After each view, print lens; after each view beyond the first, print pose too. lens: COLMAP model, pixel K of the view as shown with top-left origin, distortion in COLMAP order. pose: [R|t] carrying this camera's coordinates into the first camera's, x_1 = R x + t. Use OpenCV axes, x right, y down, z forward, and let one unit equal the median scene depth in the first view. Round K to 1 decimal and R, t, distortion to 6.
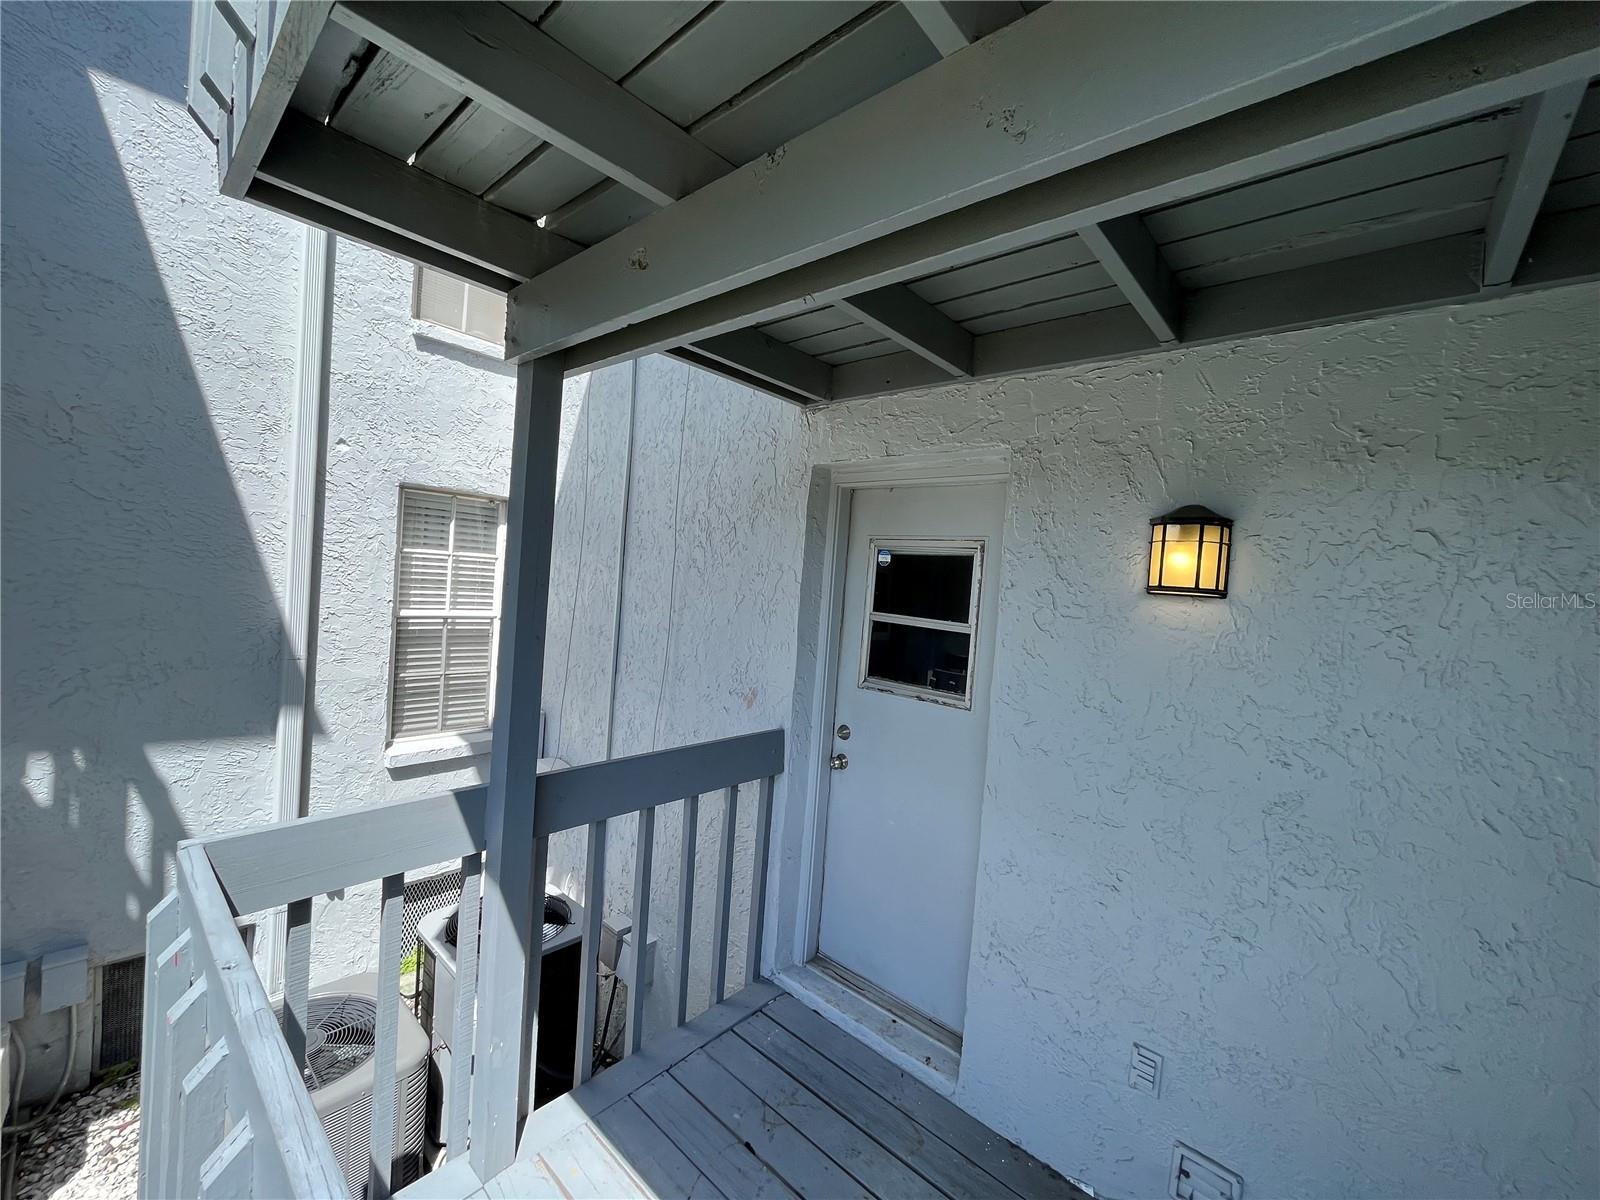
lens RADIAL K [[644.9, 0, 798.7], [0, 644.9, 598.7], [0, 0, 1]] dist [-0.001806, -0.000509]
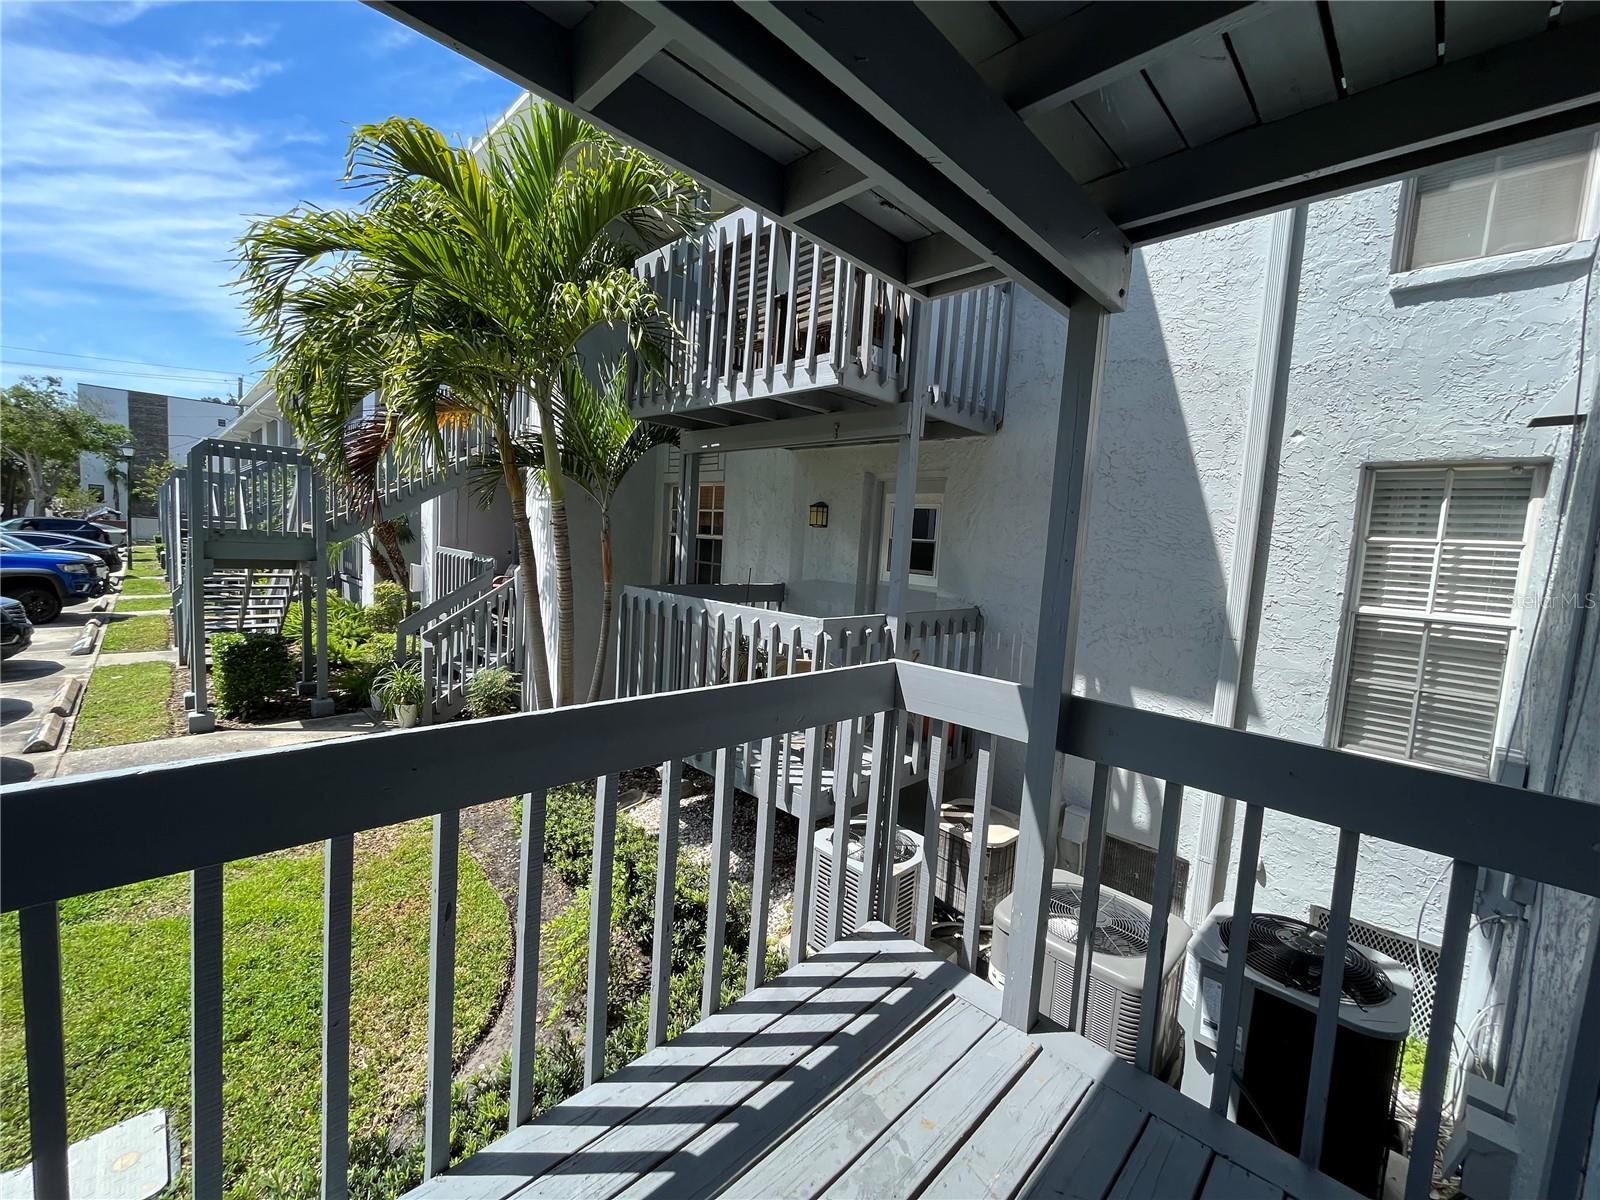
lens RADIAL K [[644.9, 0, 798.7], [0, 644.9, 598.7], [0, 0, 1]] dist [-0.001806, -0.000509]
pose [[-0.048961, 0.012622, -0.998721, 0.320550], [-0.098561, 0.994979, 0.017406, 0.069951], [0.993926, 0.099288, -0.047471, 0.273620]]
